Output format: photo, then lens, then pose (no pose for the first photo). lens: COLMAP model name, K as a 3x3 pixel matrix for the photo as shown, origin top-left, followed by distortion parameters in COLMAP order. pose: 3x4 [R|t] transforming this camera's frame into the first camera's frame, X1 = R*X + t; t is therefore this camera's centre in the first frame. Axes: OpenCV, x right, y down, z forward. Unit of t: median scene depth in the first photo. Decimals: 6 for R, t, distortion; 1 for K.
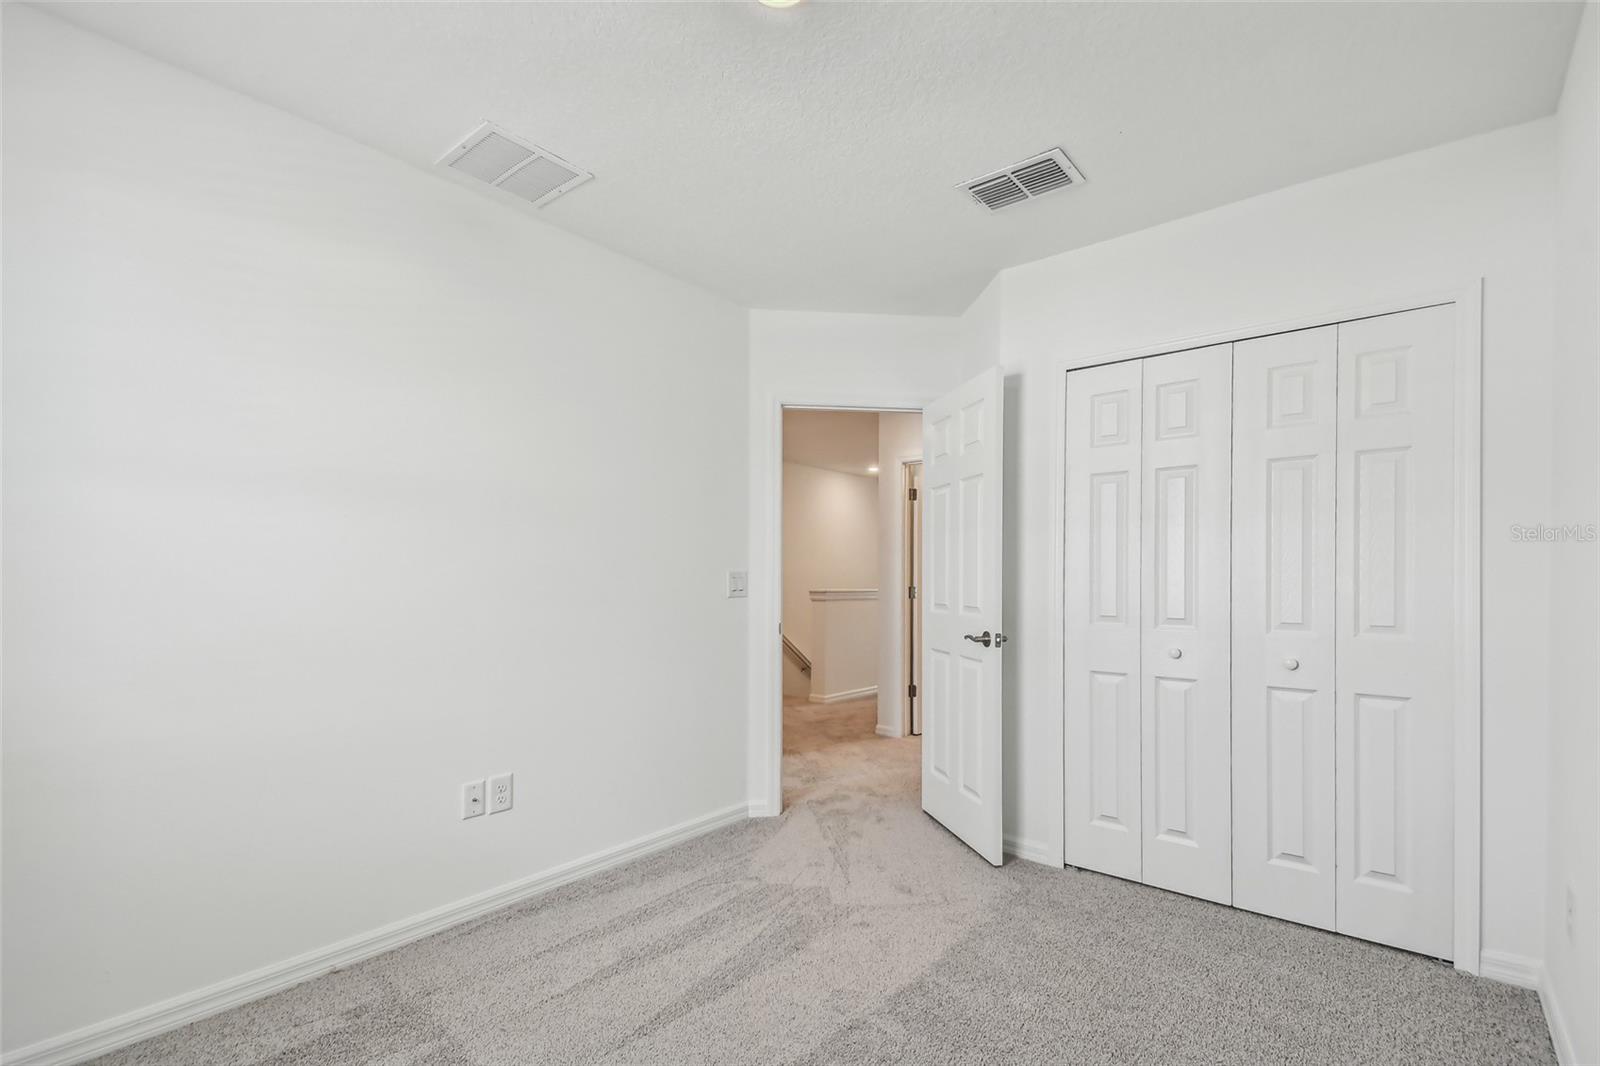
lens RADIAL K [[731.7, 0, 800.1], [0, 731.7, 548.4], [0, 0, 1]] dist [0.032629, -0.021725]
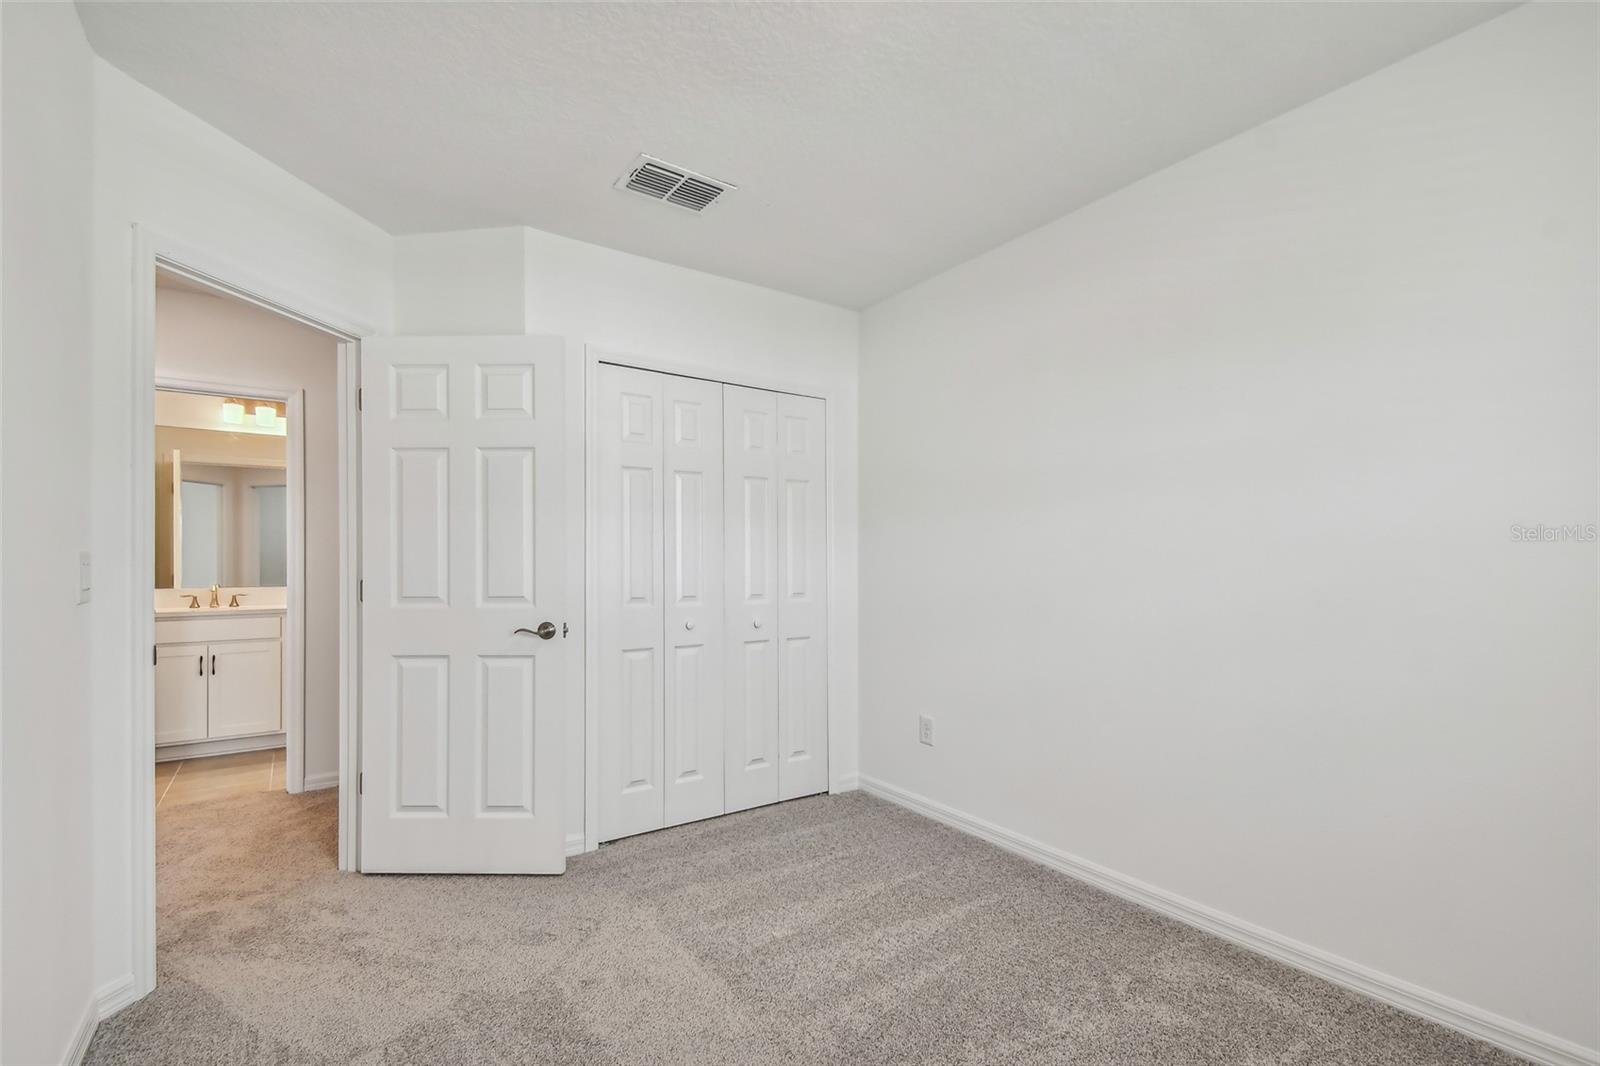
lens RADIAL K [[716.7, 0, 806.4], [0, 716.7, 537.2], [0, 0, 1]] dist [0.032684, -0.019076]
pose [[0.267734, 0.033311, 0.962917, -0.548559], [-0.032565, 0.999144, -0.025510, 0.020173], [-0.962942, -0.024527, 0.268590, 0.471221]]
